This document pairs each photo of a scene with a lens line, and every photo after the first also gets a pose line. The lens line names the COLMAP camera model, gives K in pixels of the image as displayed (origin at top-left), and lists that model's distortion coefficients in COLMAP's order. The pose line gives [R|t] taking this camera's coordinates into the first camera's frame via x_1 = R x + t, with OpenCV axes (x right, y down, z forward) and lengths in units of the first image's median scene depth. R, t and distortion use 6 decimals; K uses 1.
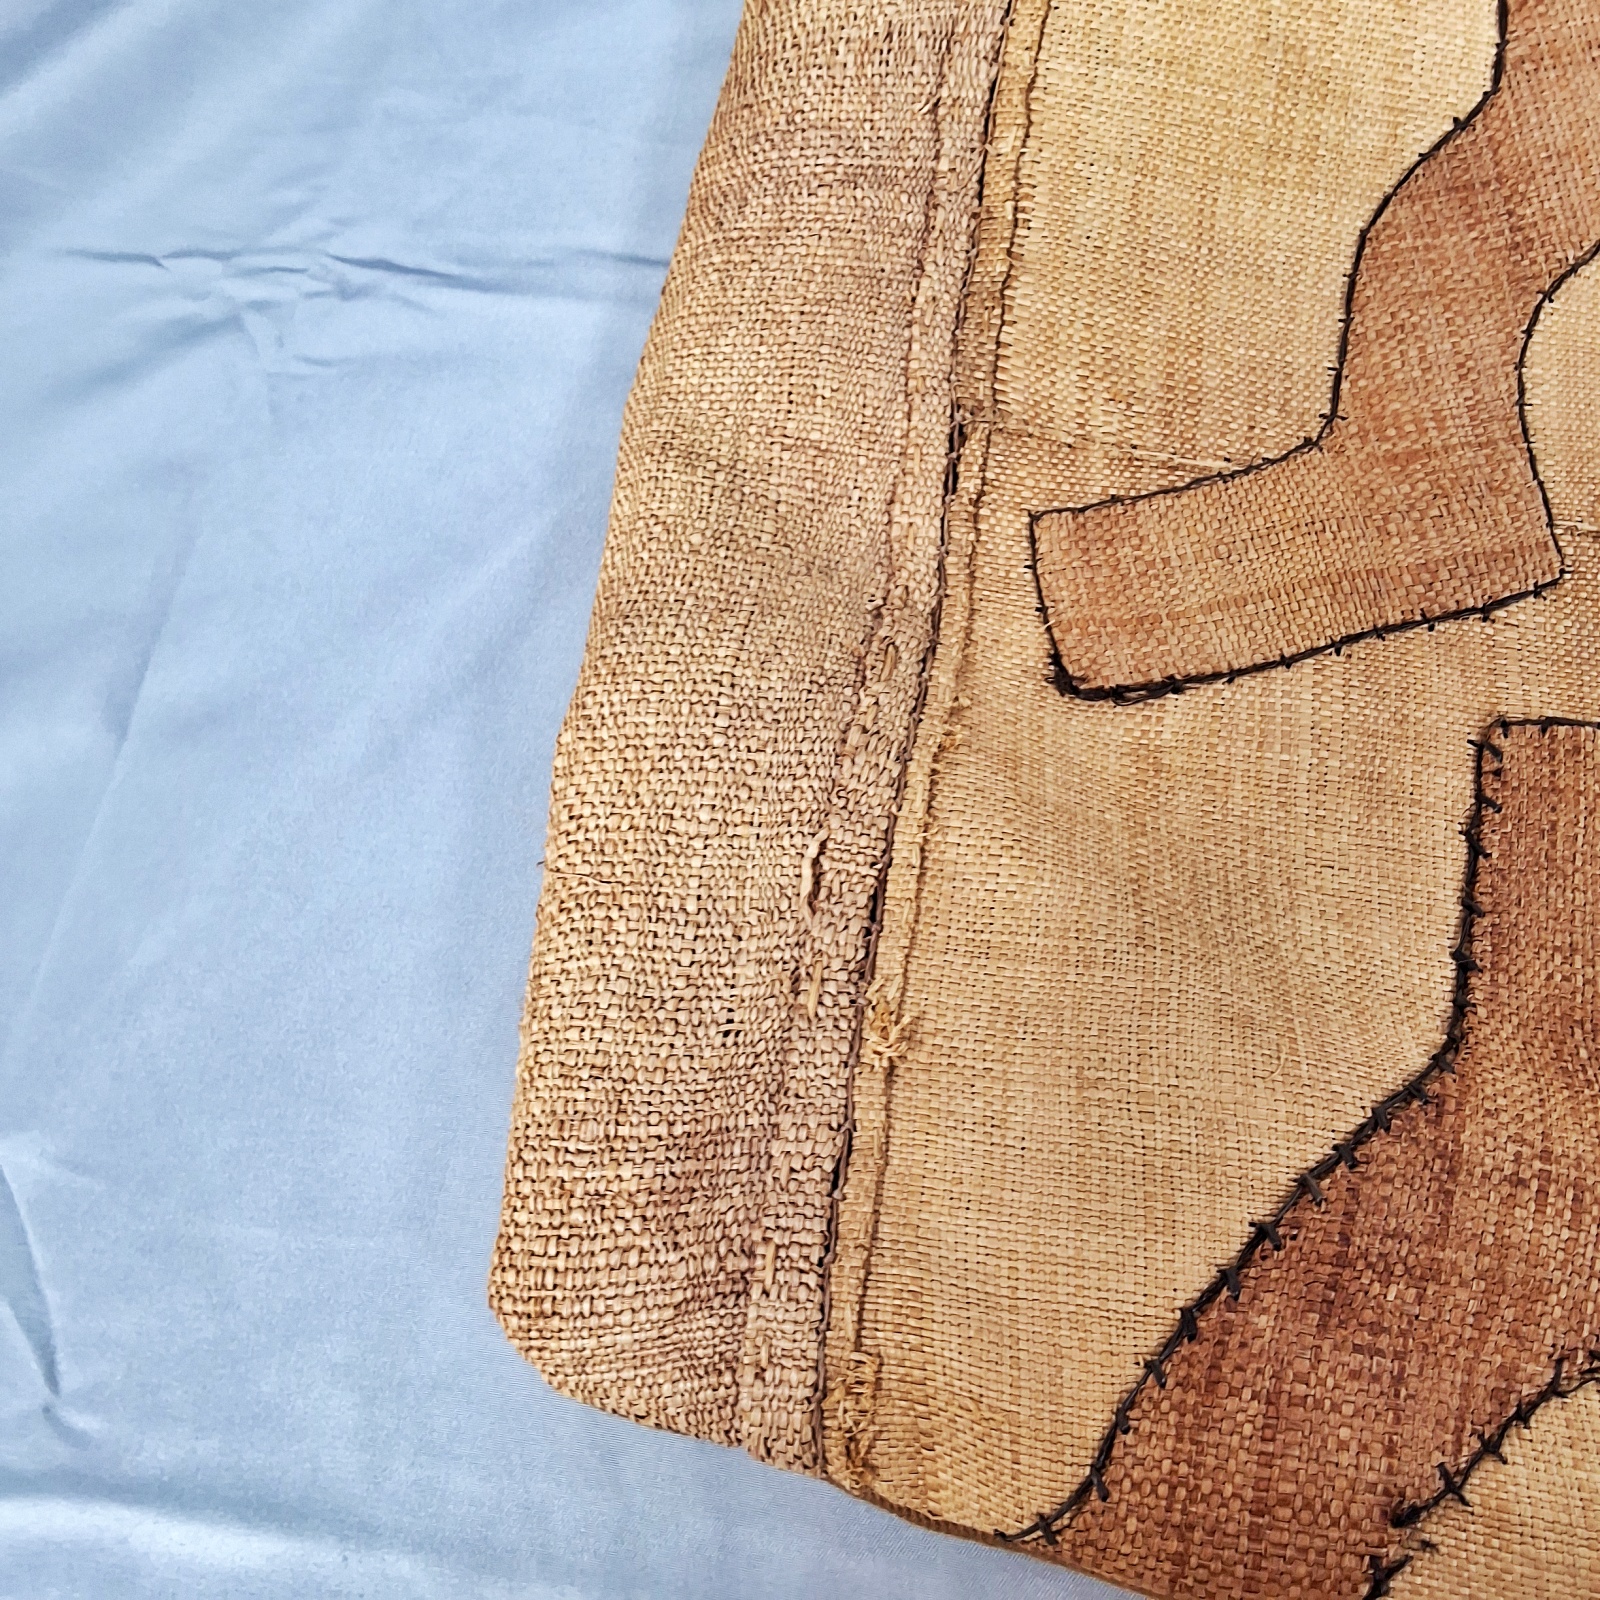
lens RADIAL K [[1726.9, 0, 805.6], [0, 1726.9, 823.4], [0, 0, 1]] dist [0.162336, -0.280455]
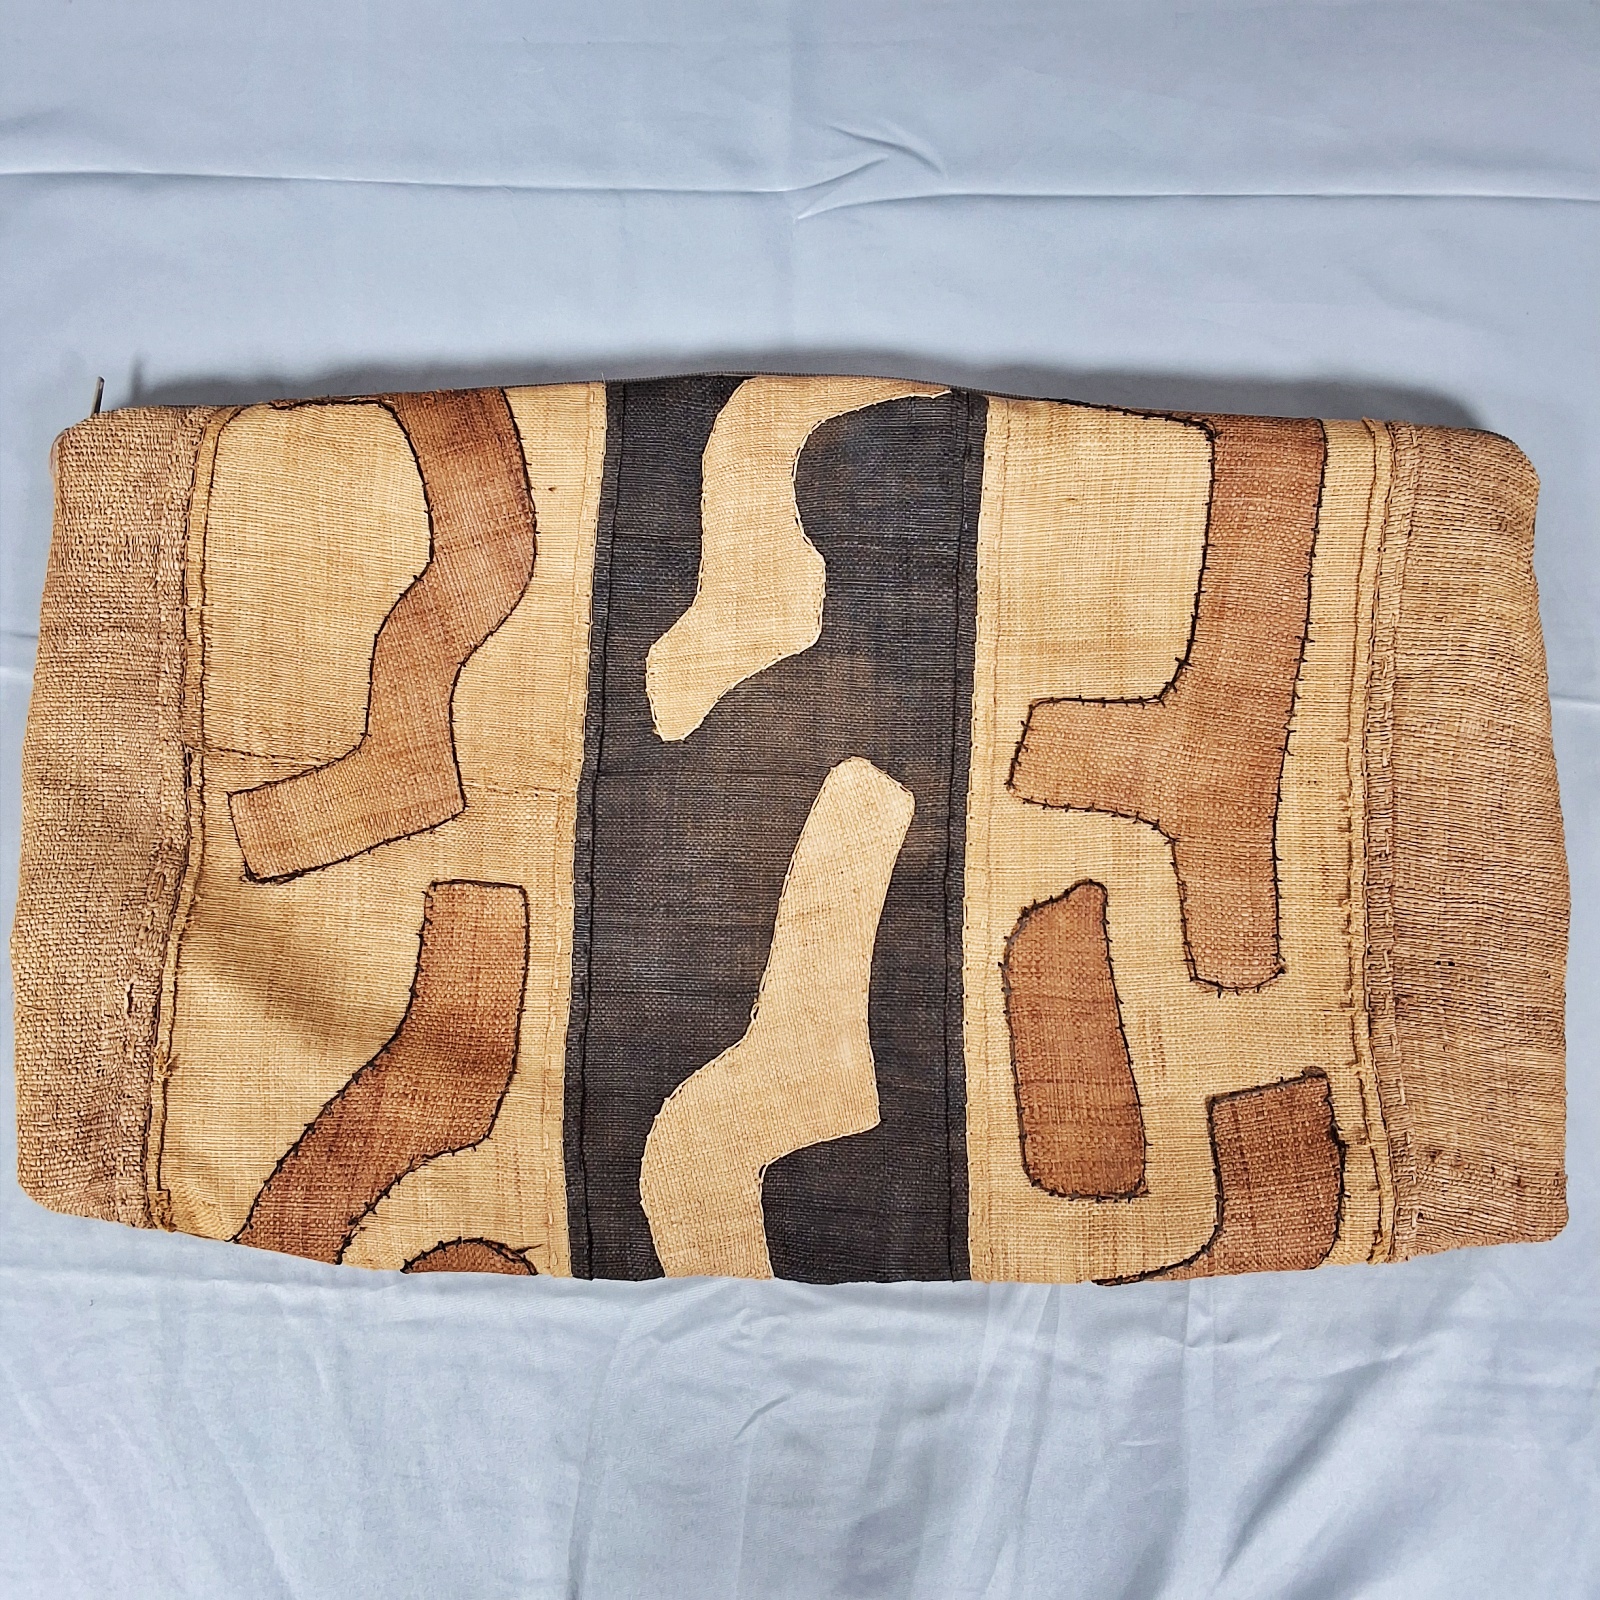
lens RADIAL K [[1726.9, 0, 805.6], [0, 1726.9, 823.4], [0, 0, 1]] dist [0.162336, -0.280455]
pose [[0.986779, -0.110676, 0.118396, 0.645009], [0.067833, 0.945497, 0.318486, -0.881742], [-0.147192, -0.306244, 0.940505, -1.309501]]
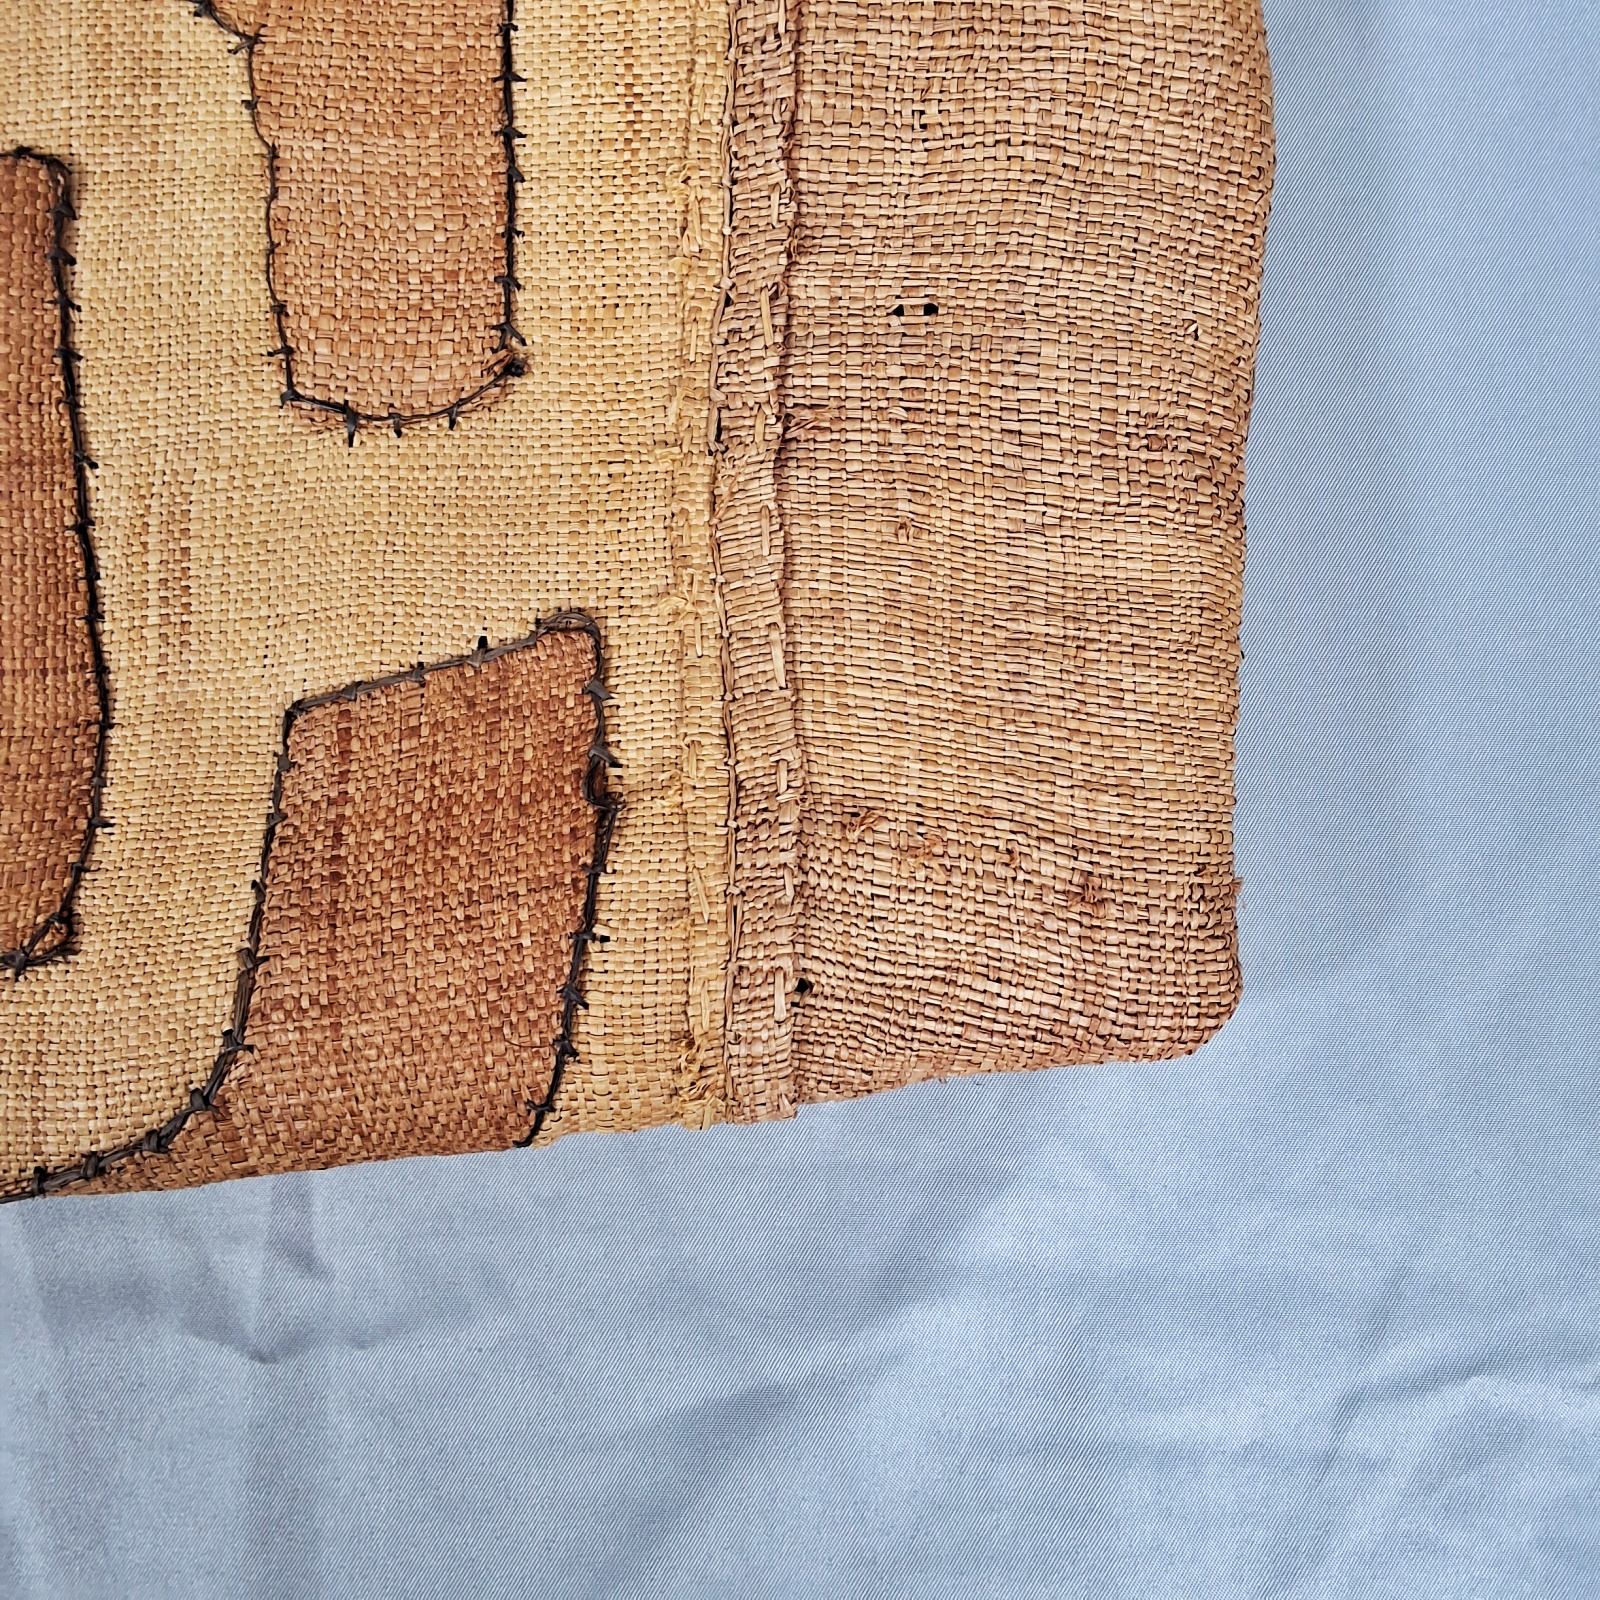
lens RADIAL K [[1726.9, 0, 805.6], [0, 1726.9, 823.4], [0, 0, 1]] dist [0.162336, -0.280455]
pose [[0.987047, -0.134514, 0.087434, 1.602686], [0.095050, 0.929351, 0.356752, 0.040939], [-0.129245, -0.343820, 0.930099, -0.131673]]
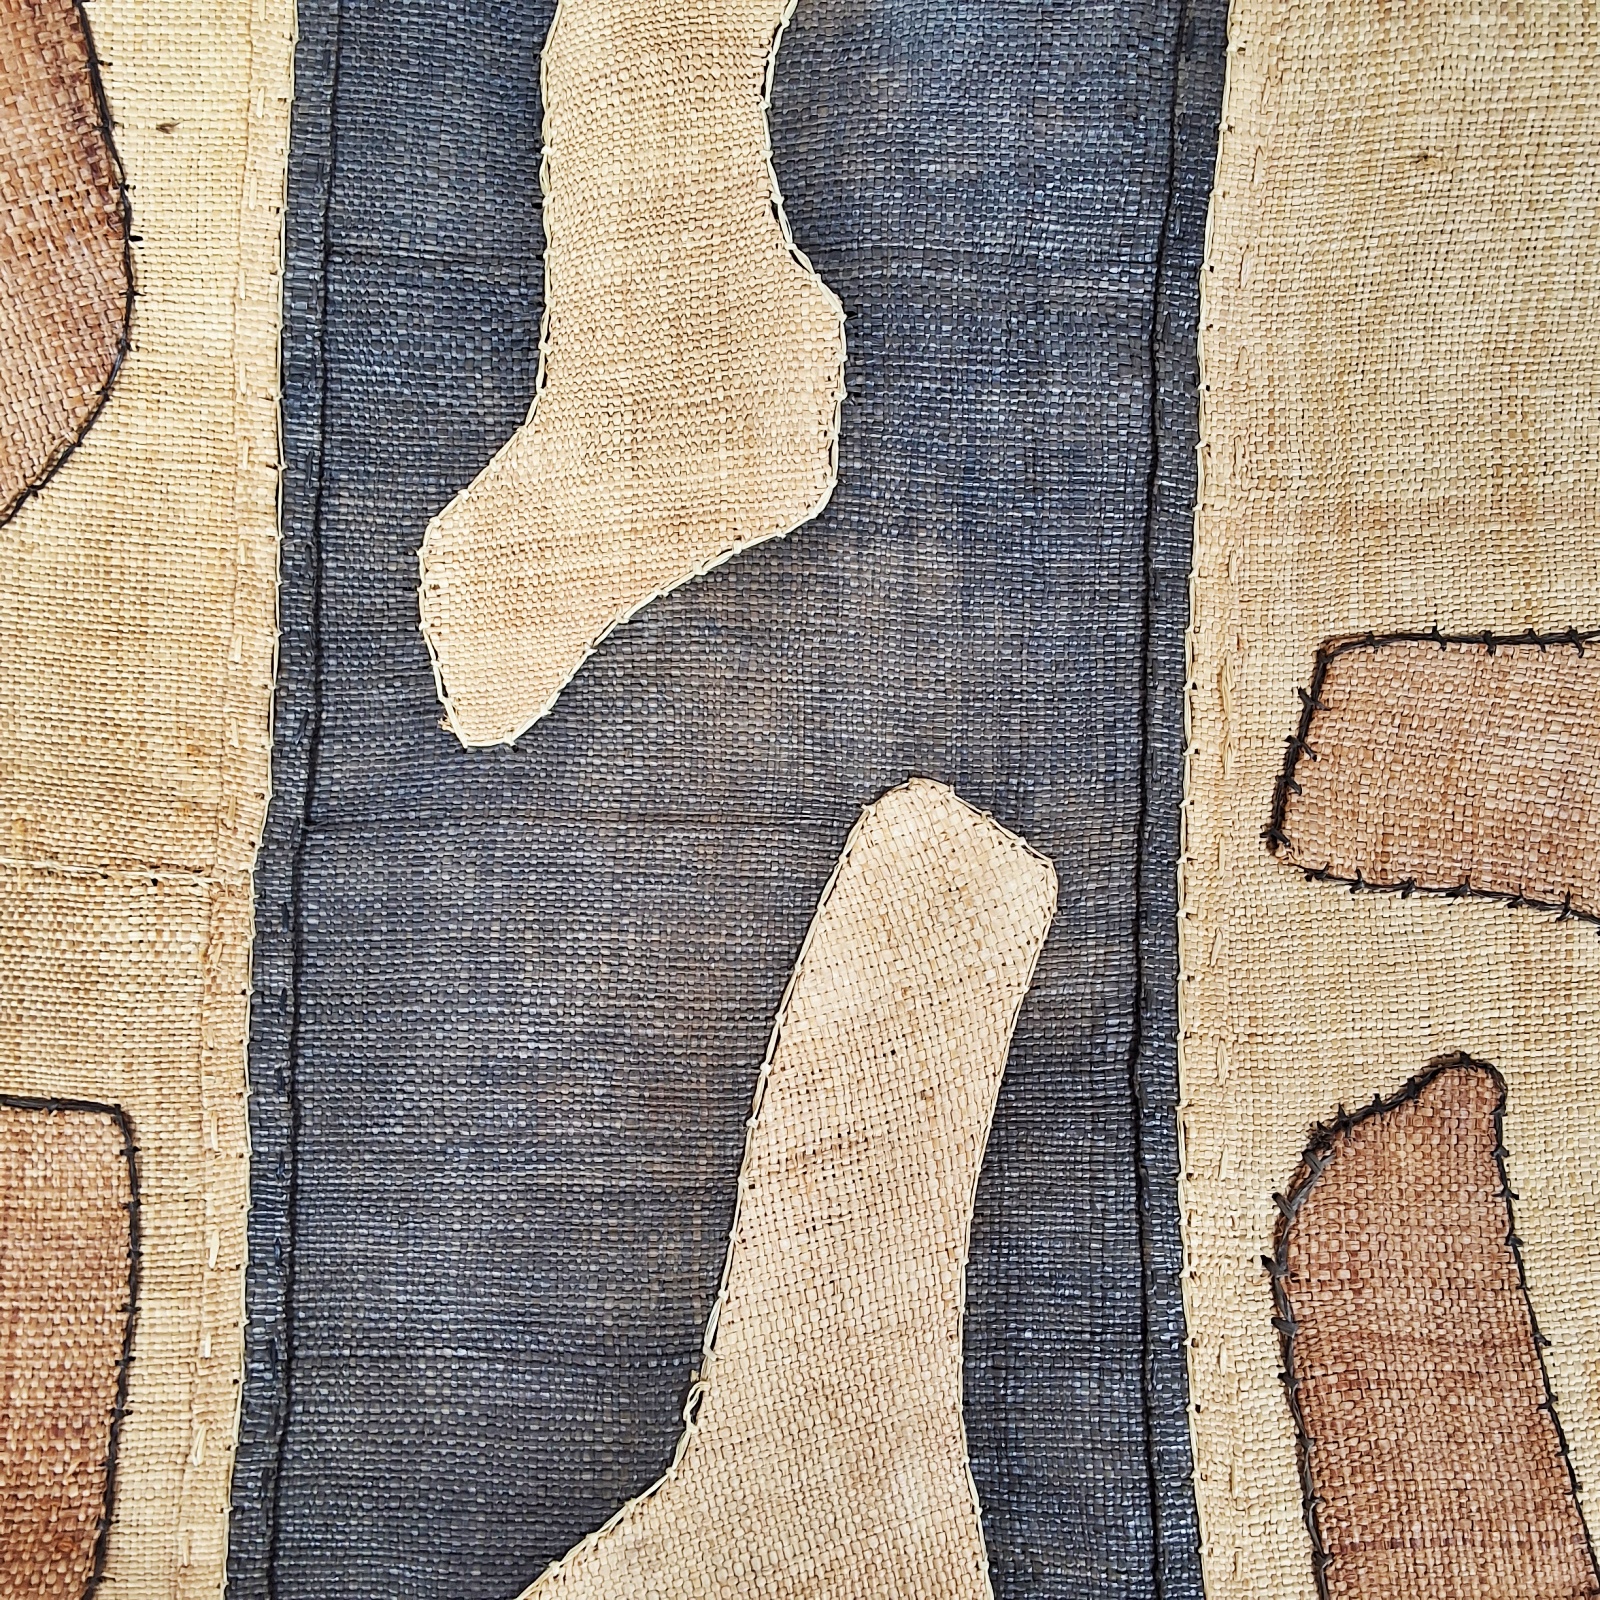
lens RADIAL K [[1726.9, 0, 805.6], [0, 1726.9, 823.4], [0, 0, 1]] dist [0.162336, -0.280455]
pose [[0.976633, -0.131308, 0.170136, 0.766320], [0.063637, 0.932832, 0.354648, -0.536957], [-0.205276, -0.335534, 0.919390, 0.054084]]
